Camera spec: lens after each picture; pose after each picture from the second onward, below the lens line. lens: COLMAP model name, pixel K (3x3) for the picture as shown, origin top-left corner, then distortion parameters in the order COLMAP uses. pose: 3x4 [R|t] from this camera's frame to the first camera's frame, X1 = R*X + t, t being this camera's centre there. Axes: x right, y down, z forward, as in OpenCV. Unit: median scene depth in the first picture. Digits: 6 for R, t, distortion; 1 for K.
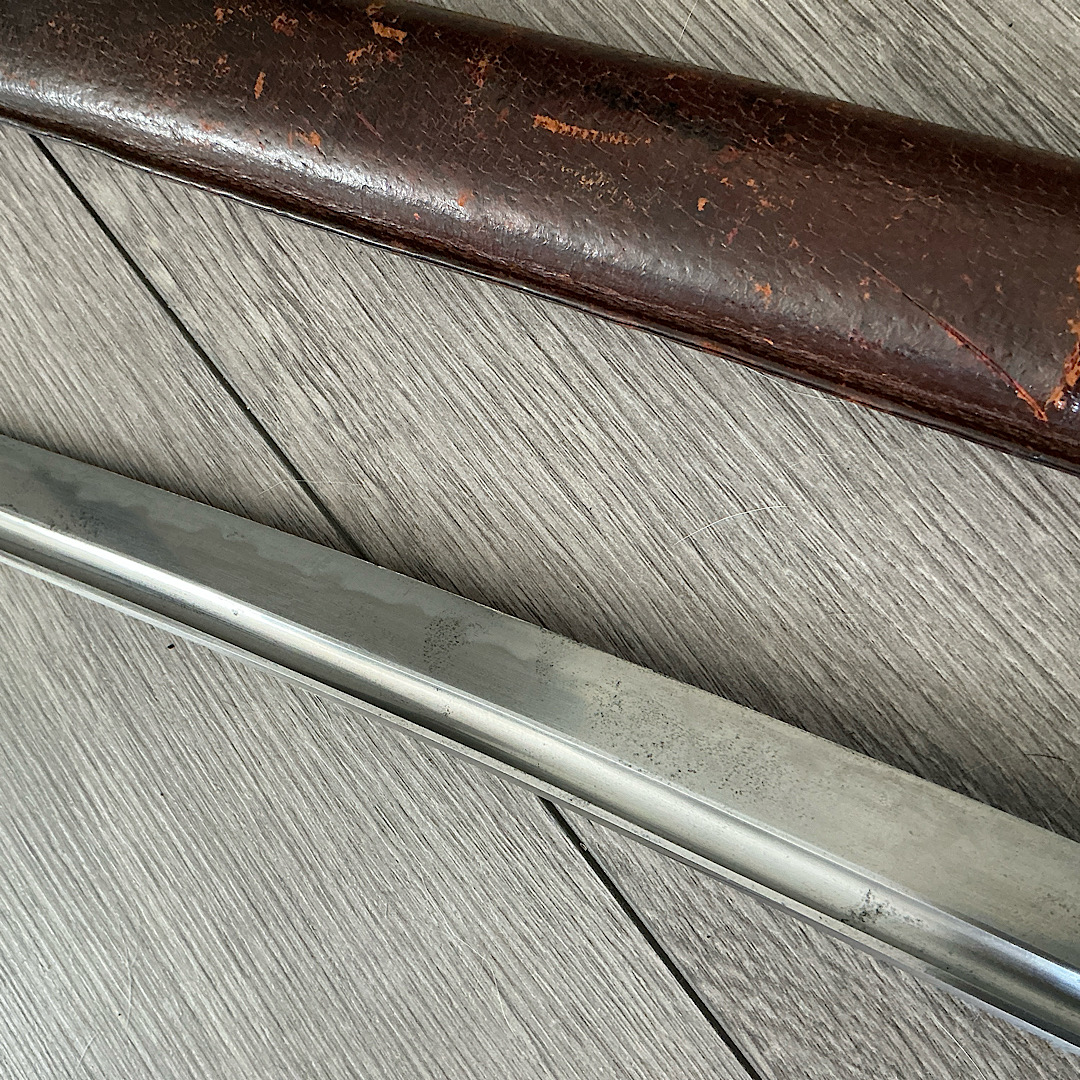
lens RADIAL K [[1208.1, 0, 540.0], [0, 1208.1, 540.0], [0, 0, 1]] dist [0.146003, -0.335615]
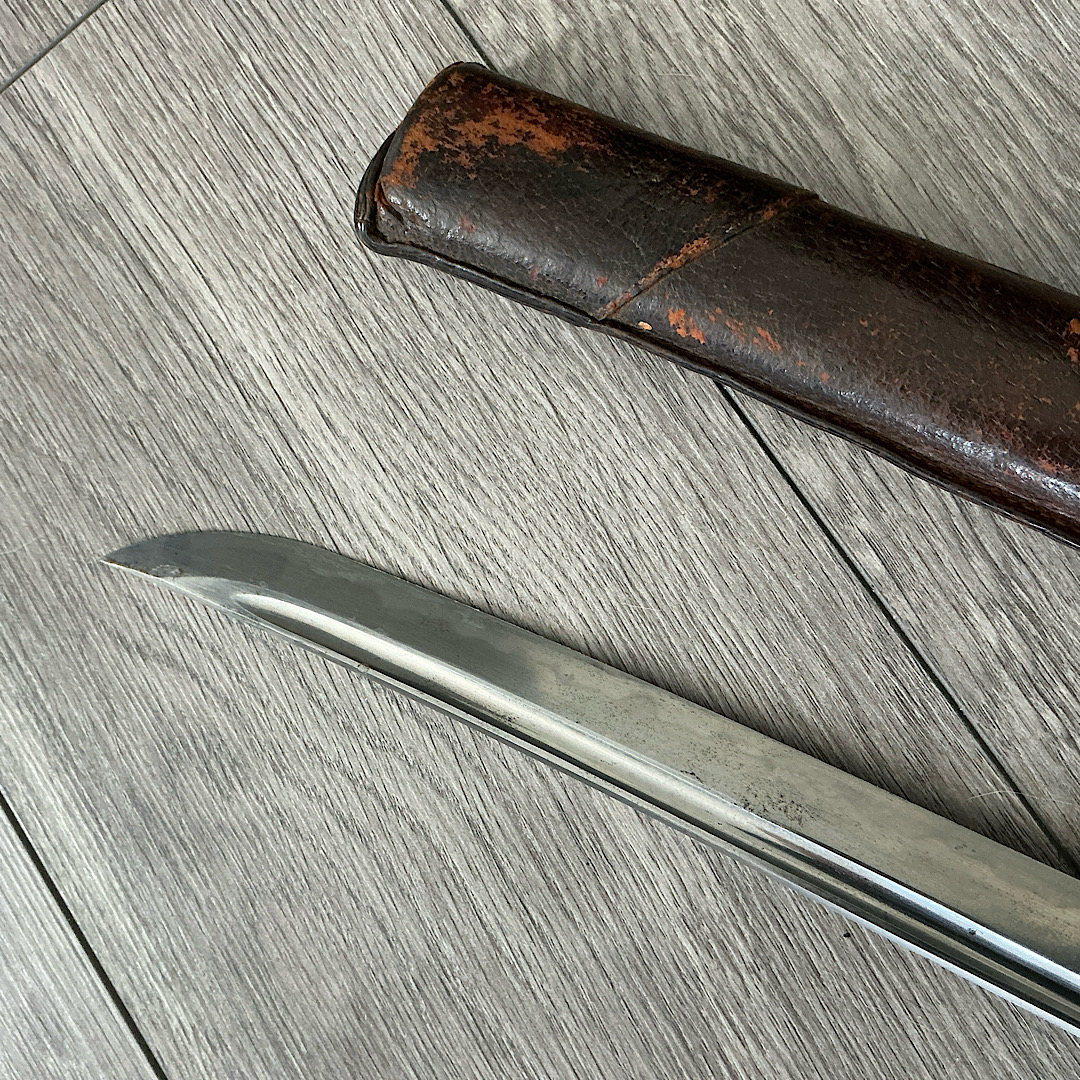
lens RADIAL K [[1208.1, 0, 540.0], [0, 1208.1, 540.0], [0, 0, 1]] dist [0.146003, -0.335615]
pose [[0.987741, 0.103488, 0.116865, -0.703632], [-0.106329, 0.994162, 0.018329, -0.225166], [-0.114286, -0.030531, 0.992979, 0.051602]]
